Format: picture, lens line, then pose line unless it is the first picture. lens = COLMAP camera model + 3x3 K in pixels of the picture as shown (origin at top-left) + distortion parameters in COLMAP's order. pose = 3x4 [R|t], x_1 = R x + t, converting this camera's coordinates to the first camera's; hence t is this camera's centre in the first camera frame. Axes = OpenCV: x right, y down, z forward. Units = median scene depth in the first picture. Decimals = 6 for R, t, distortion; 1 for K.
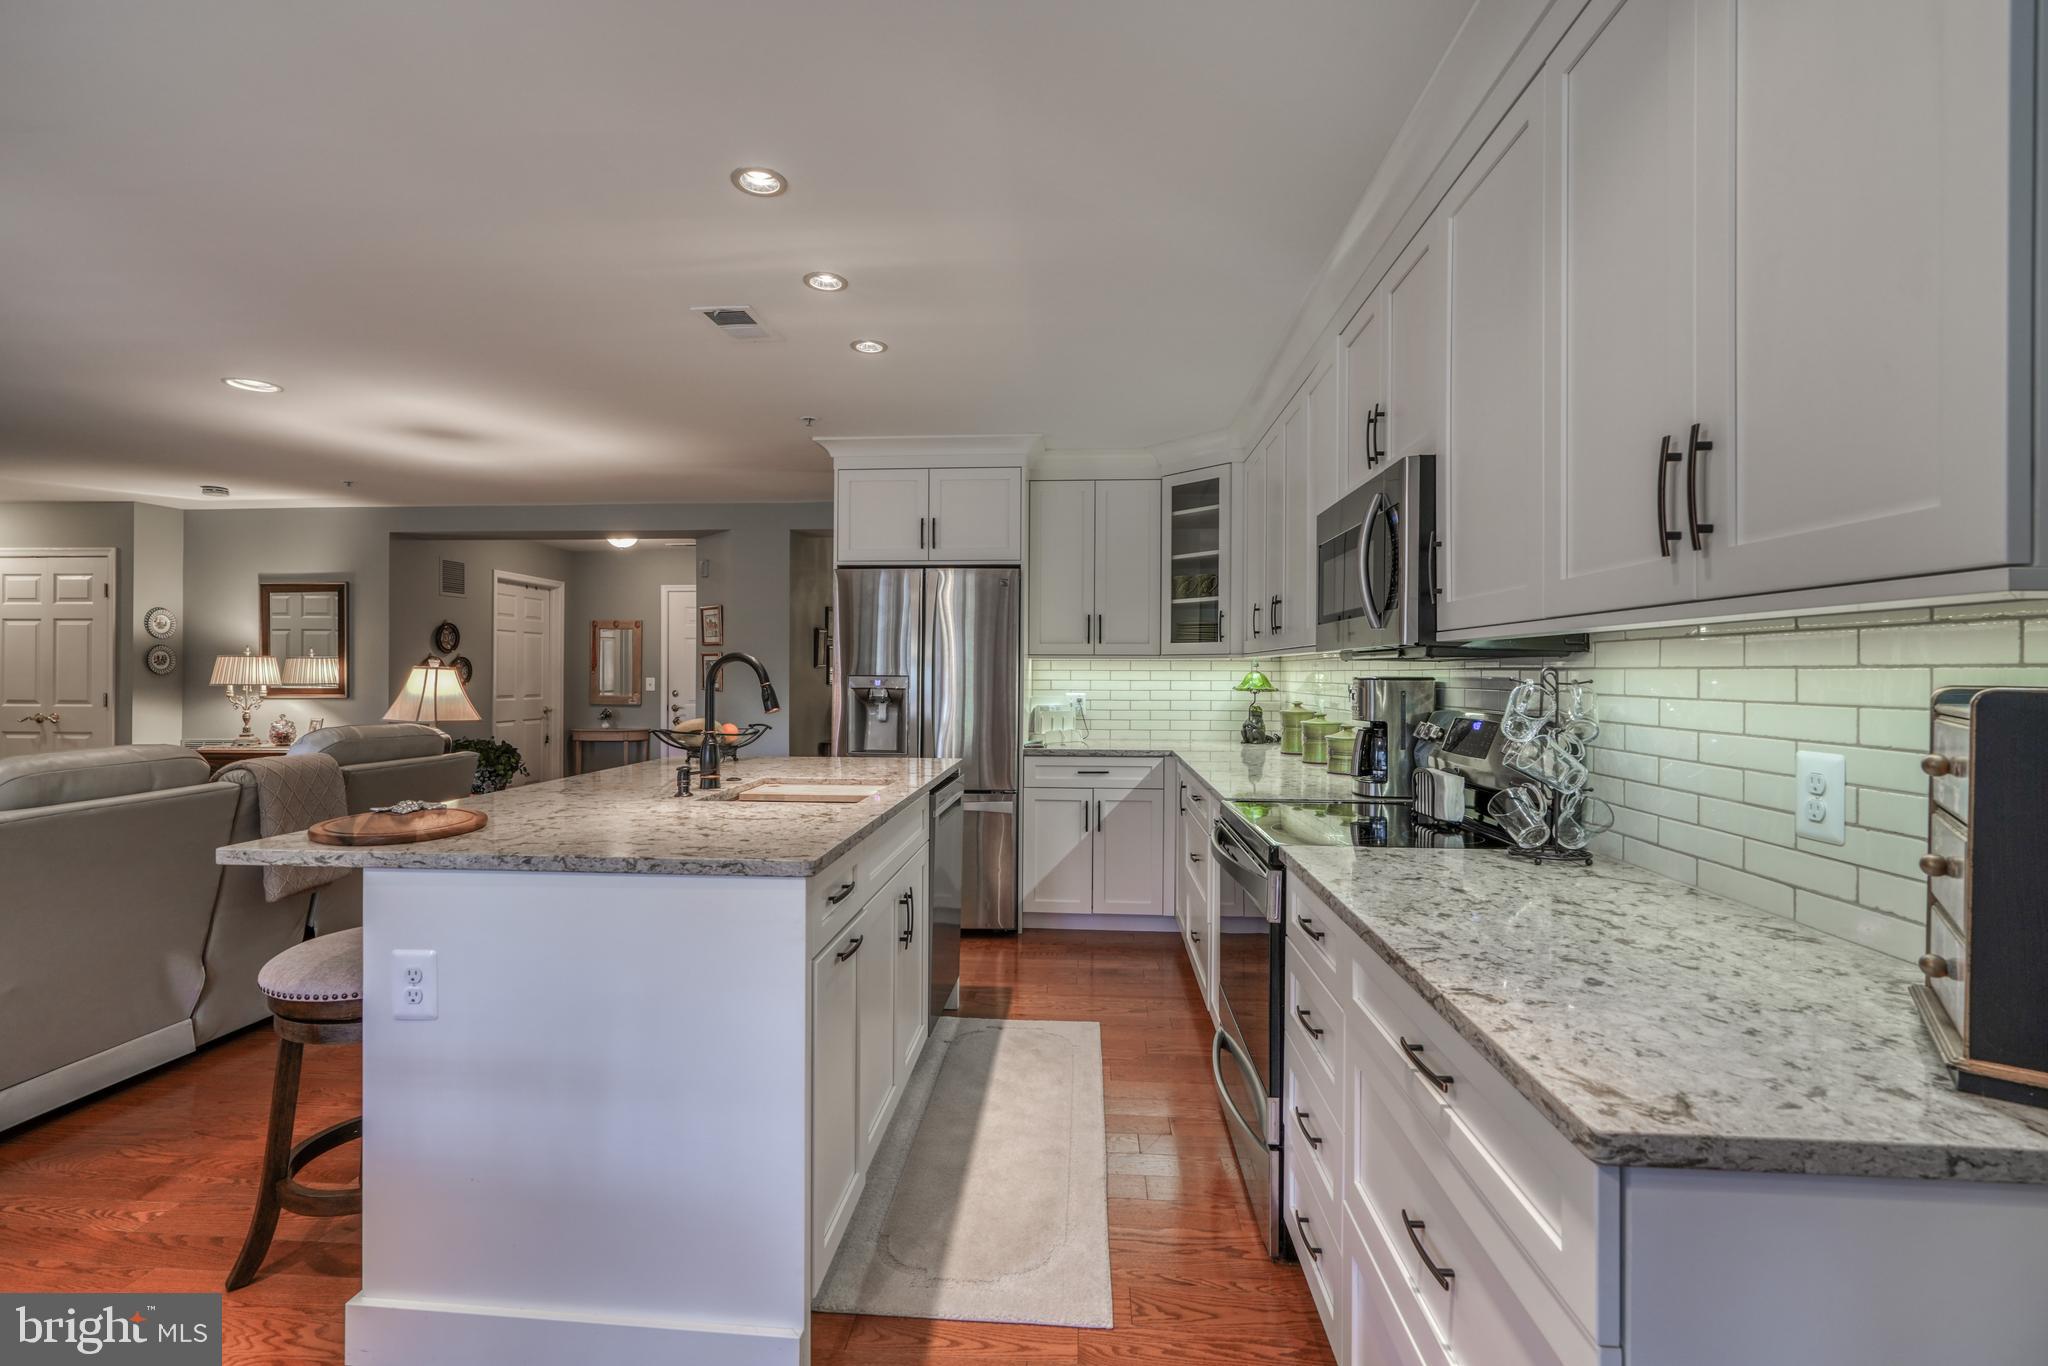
lens RADIAL K [[922.3, 0, 1020.2], [0, 922.3, 672.4], [0, 0, 1]] dist [-0.007522, 0.000674]
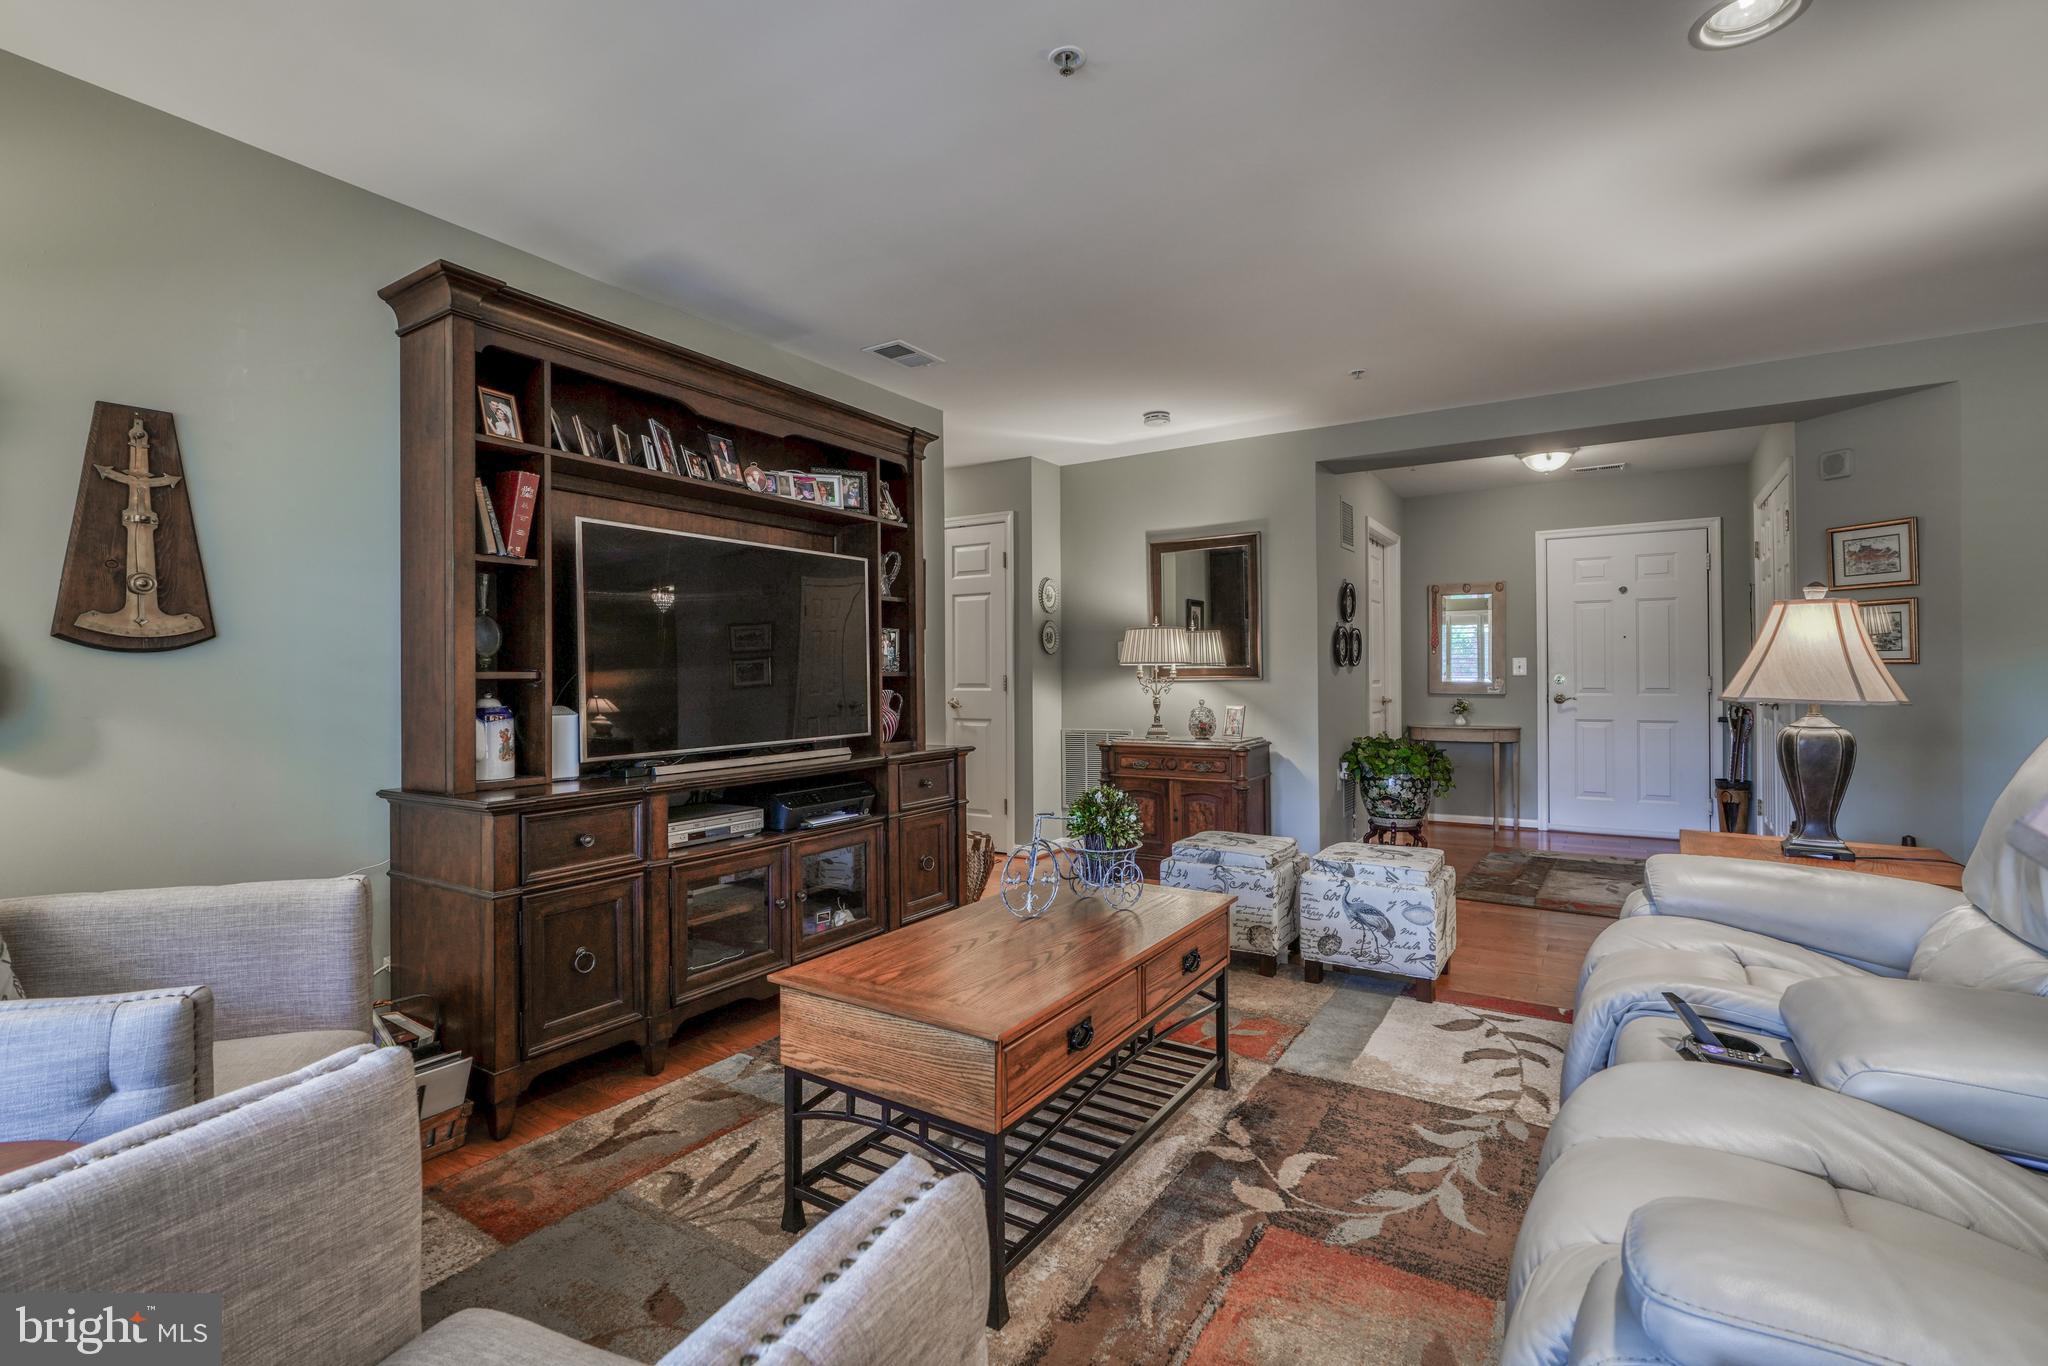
lens RADIAL K [[922.3, 0, 1020.2], [0, 922.3, 672.4], [0, 0, 1]] dist [-0.007522, 0.000674]
pose [[0.879019, -0.010130, -0.476679, -0.774585], [0.009190, 0.999949, -0.004304, 0.032840], [0.476698, -0.000598, 0.879067, 0.305569]]
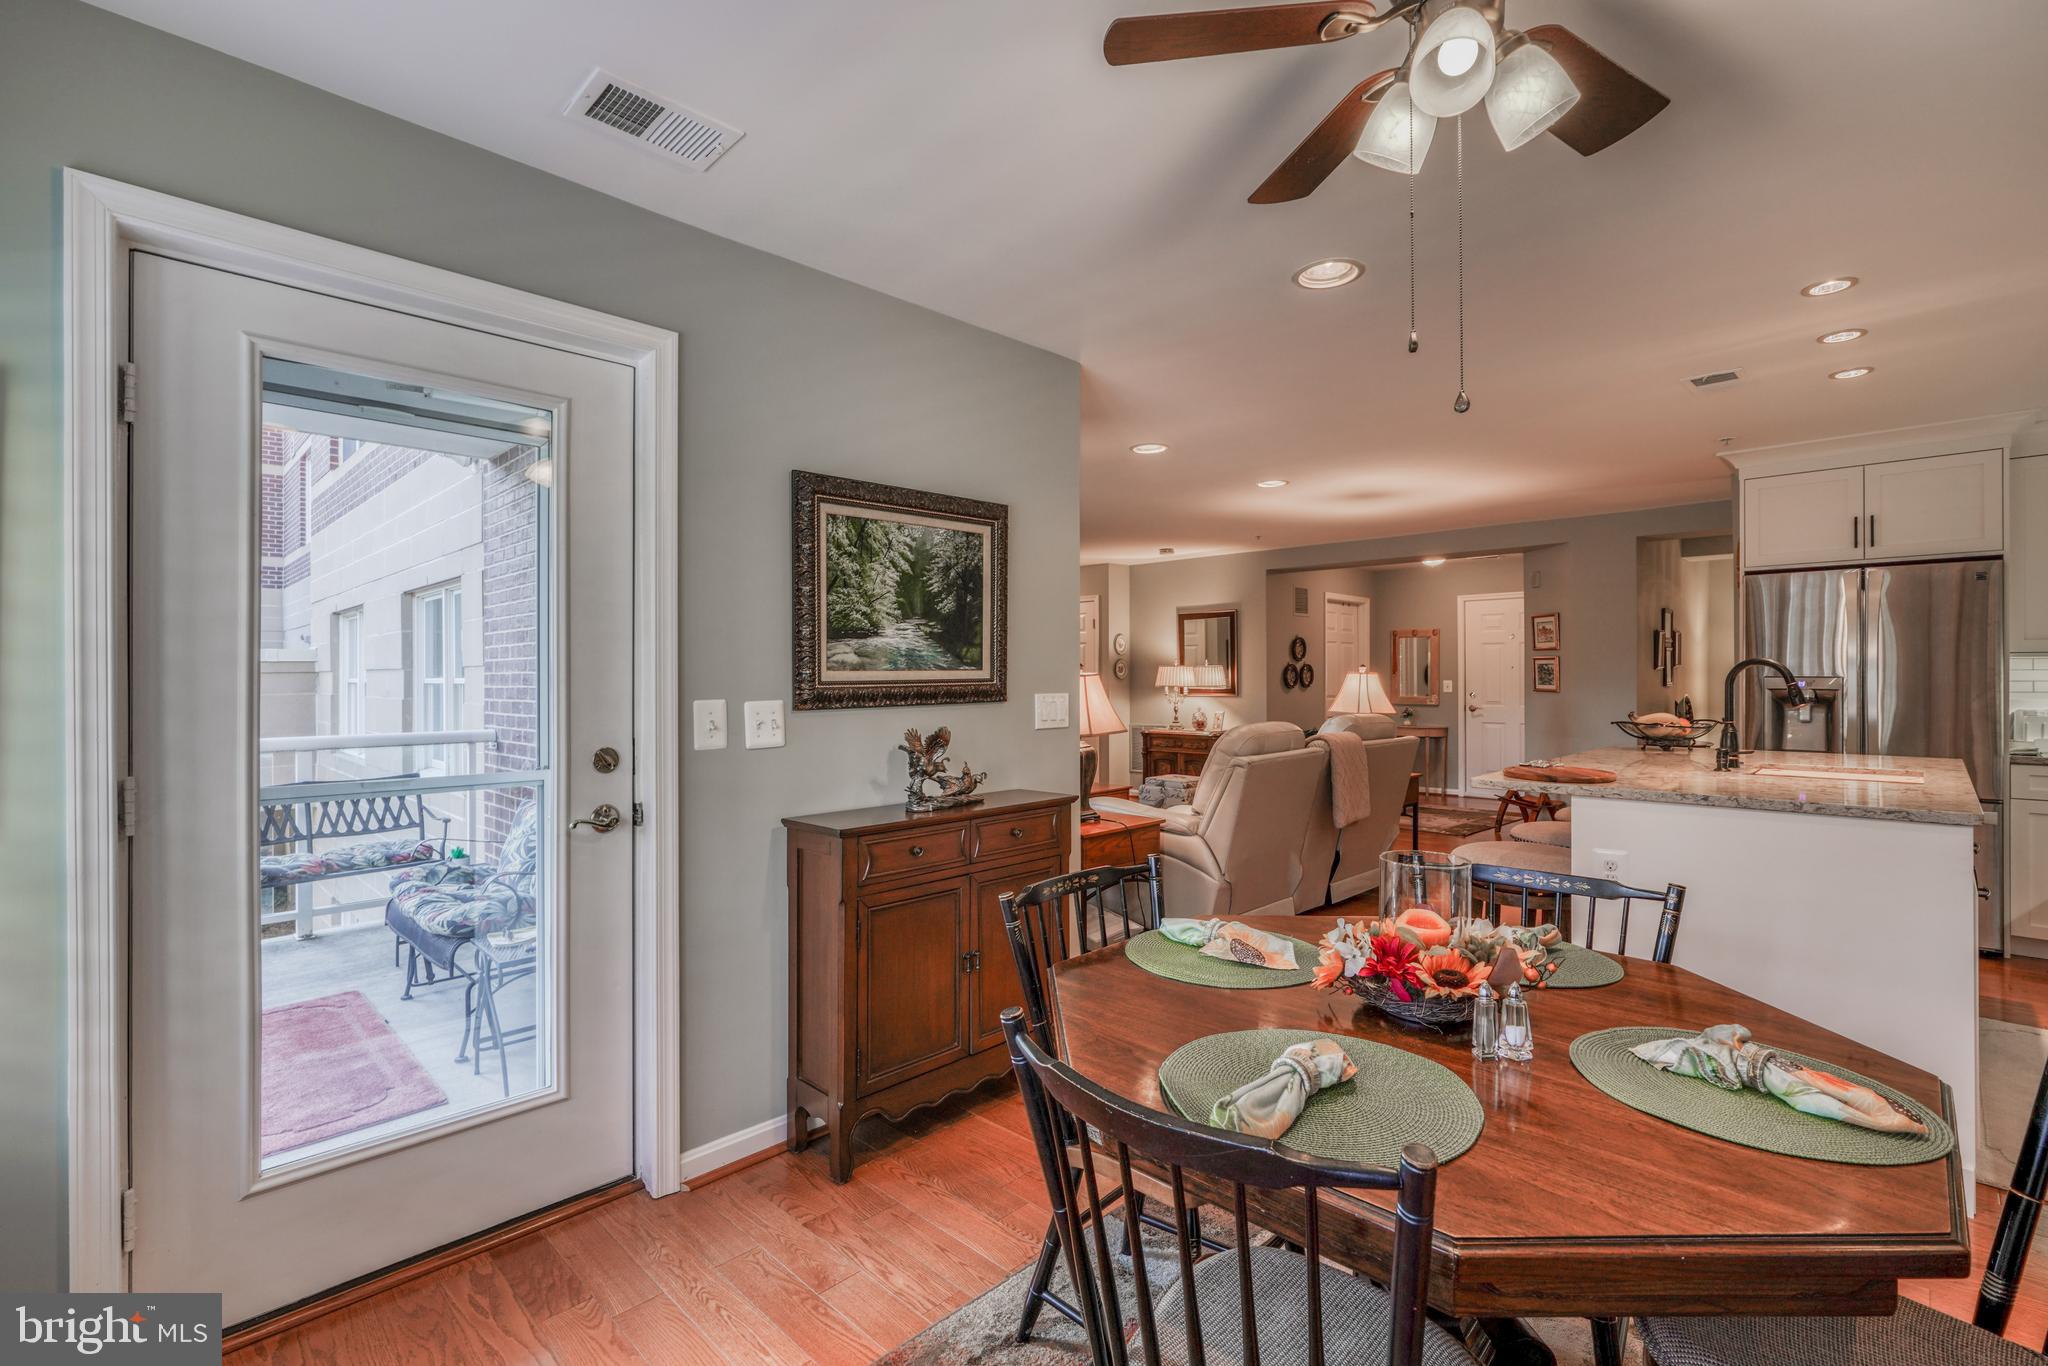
lens RADIAL K [[922.6, 0, 1018.4], [0, 922.6, 674.2], [0, 0, 1]] dist [-0.002250, 0.001518]
pose [[0.761227, -0.008120, -0.648434, -0.149504], [0.007058, 0.999966, -0.004237, -0.001192], [0.648447, -0.001351, 0.761259, -0.328175]]
